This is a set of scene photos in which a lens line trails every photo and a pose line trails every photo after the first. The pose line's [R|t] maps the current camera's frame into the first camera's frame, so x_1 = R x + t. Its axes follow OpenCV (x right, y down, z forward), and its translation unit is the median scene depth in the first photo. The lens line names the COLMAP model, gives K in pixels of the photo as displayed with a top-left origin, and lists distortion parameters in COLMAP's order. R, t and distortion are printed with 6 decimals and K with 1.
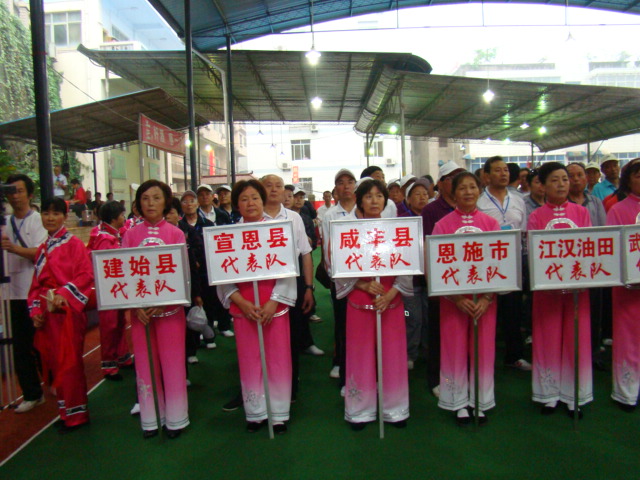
lens RADIAL K [[602.7, 0, 323.0], [0, 602.7, 224.7], [0, 0, 1]] dist [-0.186311, 0.151396]
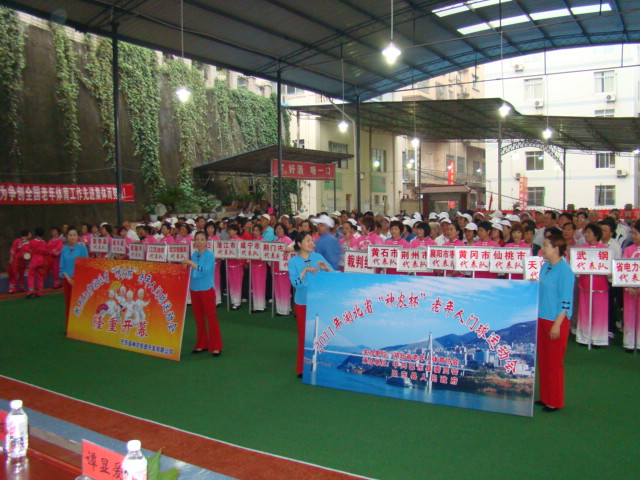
lens RADIAL K [[602.7, 0, 323.0], [0, 602.7, 224.7], [0, 0, 1]] dist [-0.186311, 0.151396]
pose [[0.845600, 0.048063, -0.531649, 0.531413], [-0.044253, 0.998822, 0.019912, -0.037188], [0.531980, 0.006689, 0.846731, -0.240071]]
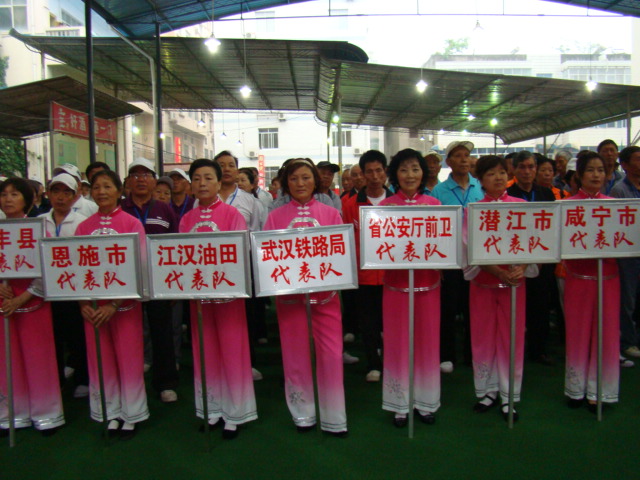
lens RADIAL K [[602.7, 0, 323.0], [0, 602.7, 224.7], [0, 0, 1]] dist [-0.186311, 0.151396]
pose [[0.999800, 0.014402, 0.013866, 0.105383], [-0.014662, 0.999716, 0.018795, -0.004576], [-0.013591, -0.018995, 0.999727, 0.012368]]
